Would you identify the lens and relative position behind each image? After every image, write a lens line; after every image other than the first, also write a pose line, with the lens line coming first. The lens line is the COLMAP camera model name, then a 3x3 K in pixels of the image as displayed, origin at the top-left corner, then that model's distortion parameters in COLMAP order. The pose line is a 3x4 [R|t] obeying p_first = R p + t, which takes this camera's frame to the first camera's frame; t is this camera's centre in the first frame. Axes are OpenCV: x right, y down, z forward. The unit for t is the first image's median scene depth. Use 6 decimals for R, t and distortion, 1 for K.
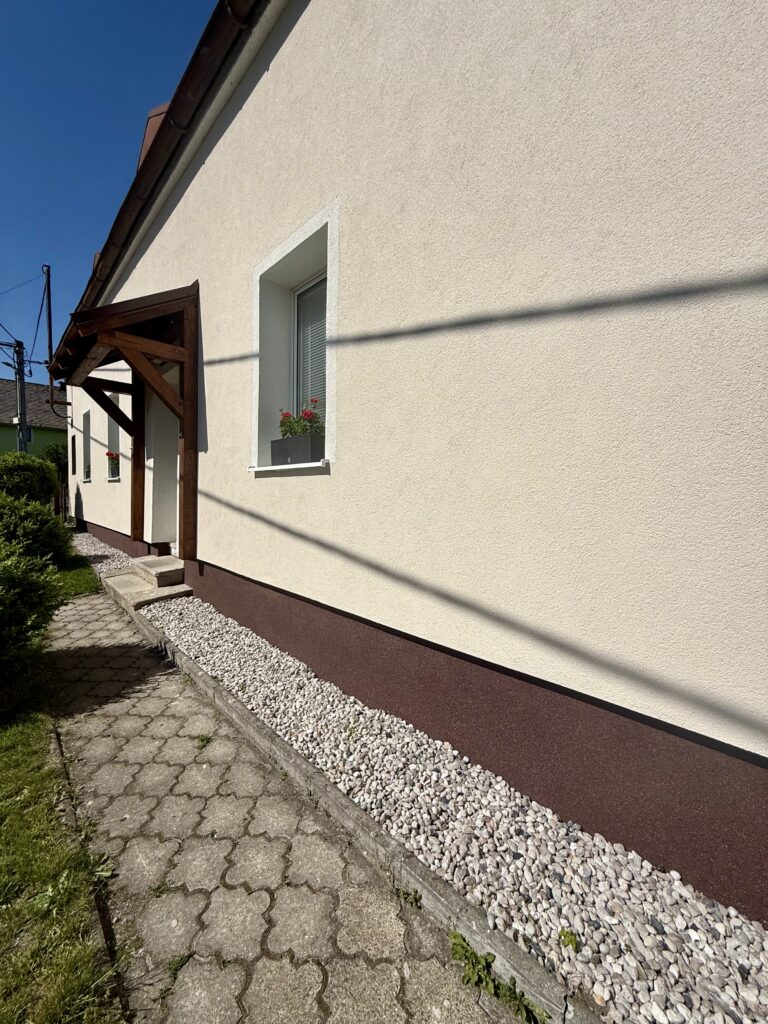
lens RADIAL K [[410.1, 0, 384.0], [0, 410.1, 512.0], [0, 0, 1]] dist [0.001250, 0.000036]
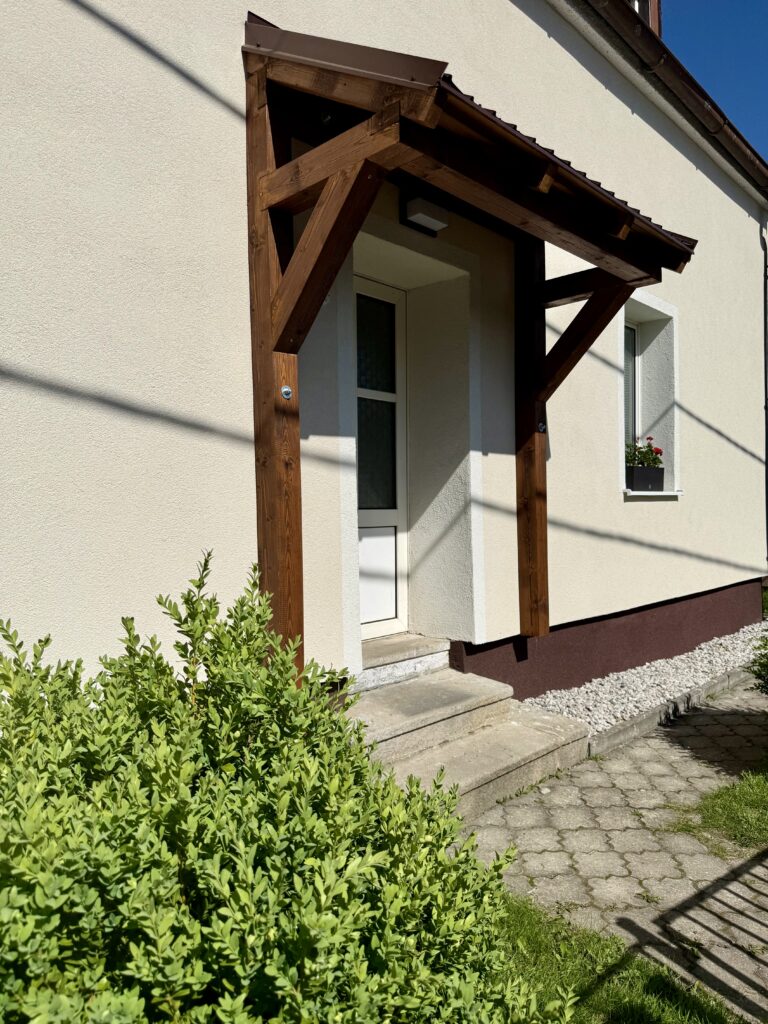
lens RADIAL K [[723.5, 0, 384.0], [0, 723.5, 512.0], [0, 0, 1]] dist [-0.003707, -0.000657]
pose [[-0.050437, -0.023424, 0.998453, -1.519245], [0.046850, 0.998569, 0.025793, -0.100650], [-0.997628, 0.048078, -0.049268, 1.276241]]
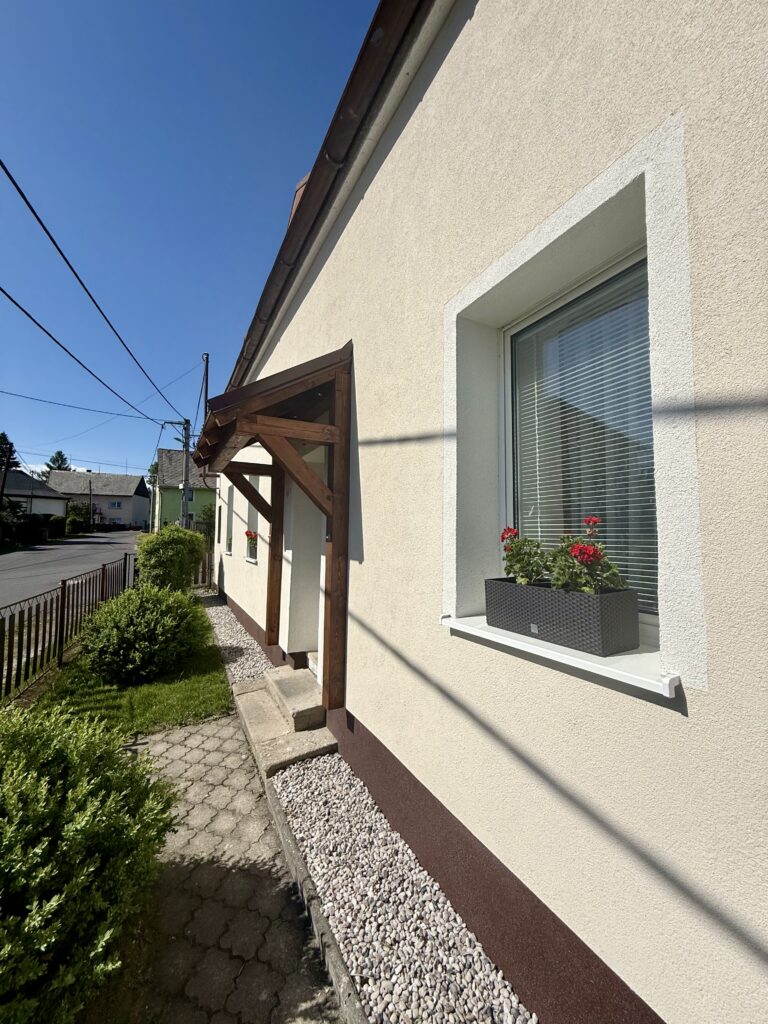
lens RADIAL K [[410.1, 0, 384.0], [0, 410.1, 512.0], [0, 0, 1]] dist [0.001250, 0.000036]
pose [[0.962451, -0.027143, -0.270096, -0.188317], [-0.001803, 0.994327, -0.106349, -0.152623], [0.271450, 0.102843, 0.956942, 0.295235]]
